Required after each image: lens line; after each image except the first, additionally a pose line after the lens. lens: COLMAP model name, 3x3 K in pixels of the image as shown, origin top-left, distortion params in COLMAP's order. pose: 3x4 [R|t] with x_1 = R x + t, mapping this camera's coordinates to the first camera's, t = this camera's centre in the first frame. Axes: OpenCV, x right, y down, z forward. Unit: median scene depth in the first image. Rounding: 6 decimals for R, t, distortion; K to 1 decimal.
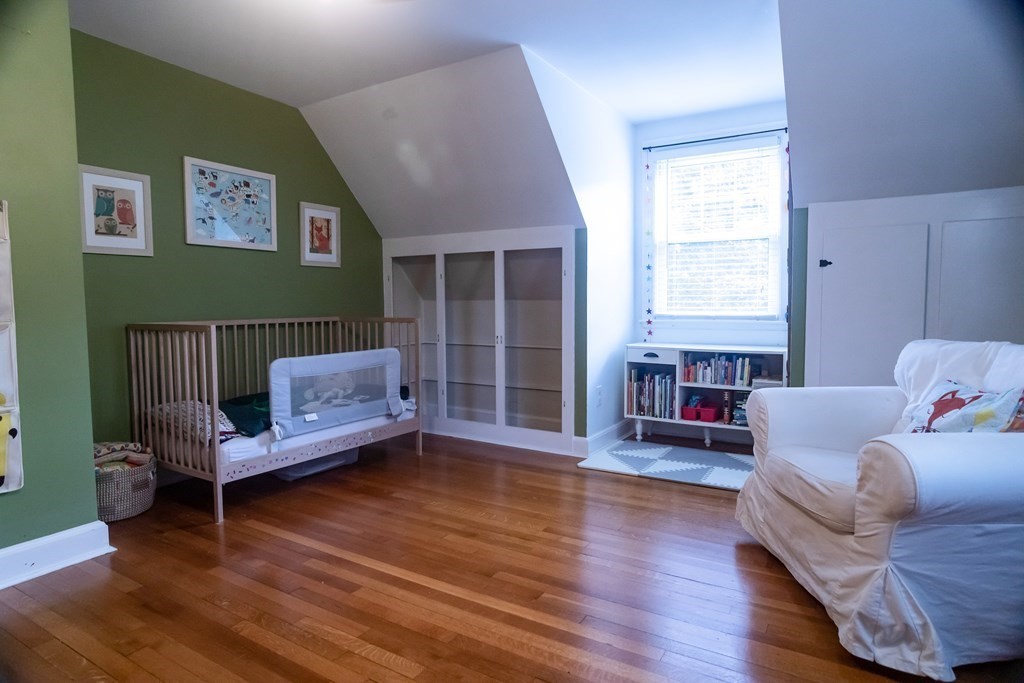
lens RADIAL K [[576.3, 0, 509.0], [0, 576.3, 341.3], [0, 0, 1]] dist [-0.067245, 0.044749]
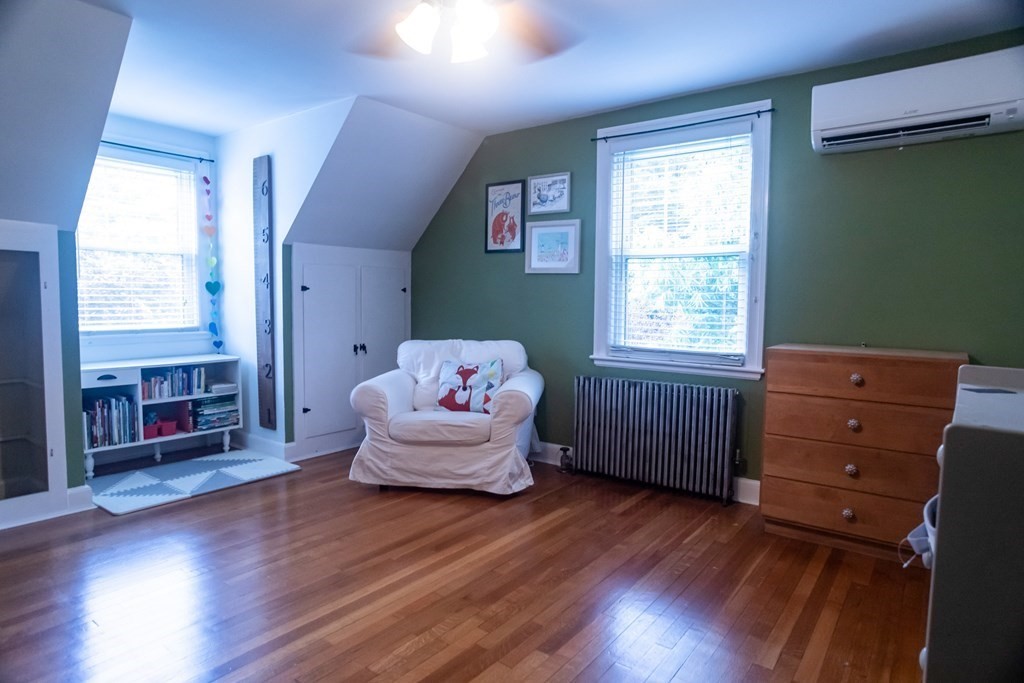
lens RADIAL K [[576.3, 0, 509.0], [0, 576.3, 341.3], [0, 0, 1]] dist [-0.067245, 0.044749]
pose [[0.113460, -0.067302, 0.991260, -0.625456], [0.054482, 0.996623, 0.061430, -0.059216], [-0.992048, 0.047036, 0.116743, 0.309300]]
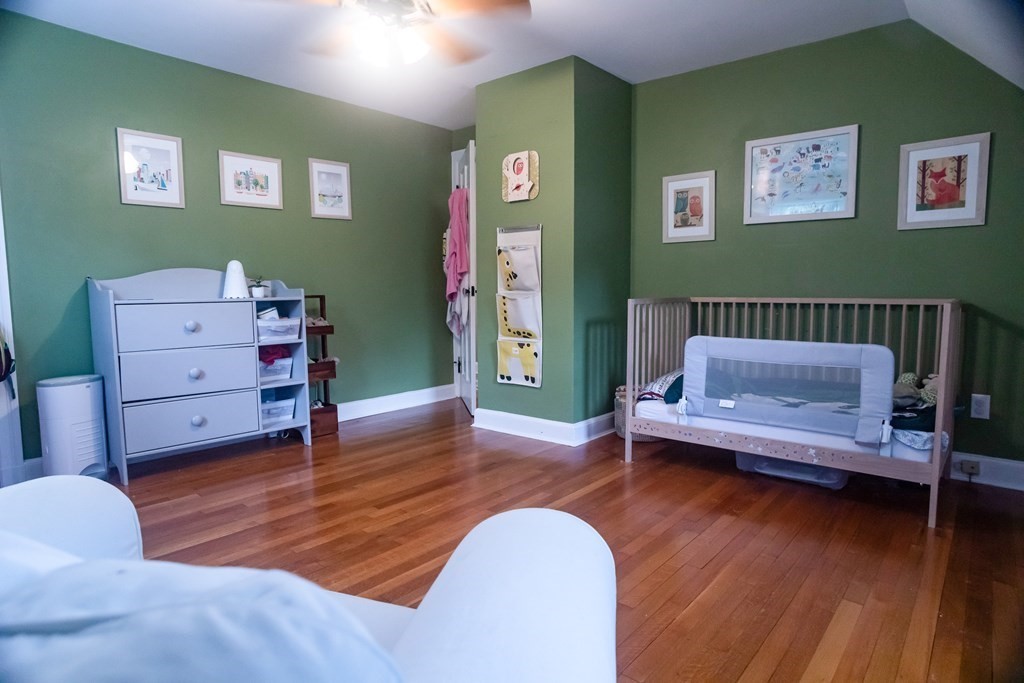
lens RADIAL K [[576.3, 0, 509.0], [0, 576.3, 341.3], [0, 0, 1]] dist [-0.067245, 0.044749]
pose [[-0.154467, 0.098554, -0.983070, 0.519375], [-0.056275, 0.992519, 0.108343, -0.041079], [0.986394, 0.072058, -0.147766, 0.667160]]
